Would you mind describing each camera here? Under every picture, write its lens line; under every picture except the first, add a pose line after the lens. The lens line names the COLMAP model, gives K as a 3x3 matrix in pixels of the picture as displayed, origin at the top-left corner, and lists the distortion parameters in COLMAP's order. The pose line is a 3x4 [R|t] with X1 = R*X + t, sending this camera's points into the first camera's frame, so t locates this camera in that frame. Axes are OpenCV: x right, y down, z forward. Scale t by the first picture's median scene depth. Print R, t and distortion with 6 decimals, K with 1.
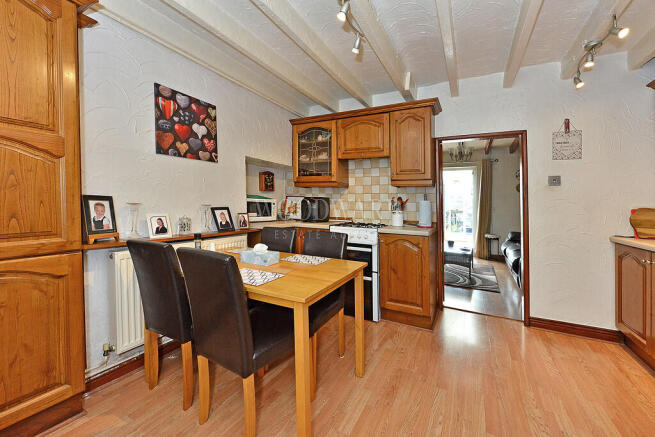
lens RADIAL K [[262.3, 0, 338.1], [0, 262.3, 205.1], [0, 0, 1]] dist [-0.006643, 0.000438]
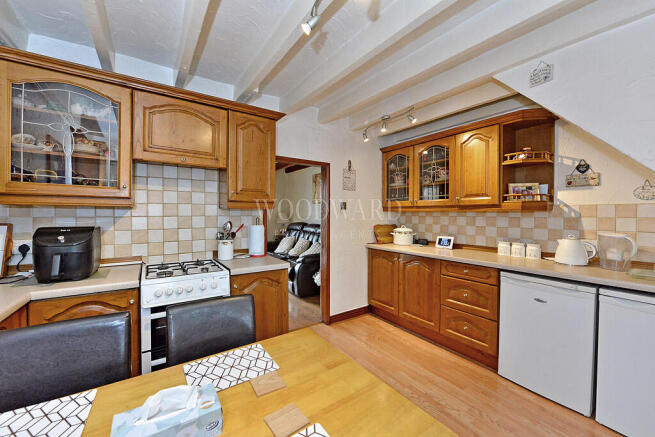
lens RADIAL K [[262.3, 0, 330.6], [0, 262.3, 210.1], [0, 0, 1]] dist [-0.006643, 0.000438]
pose [[0.480056, -0.005050, 0.877223, -0.383771], [0.008695, 0.999962, 0.000999, -0.080384], [-0.877195, 0.007148, 0.480081, 0.465434]]
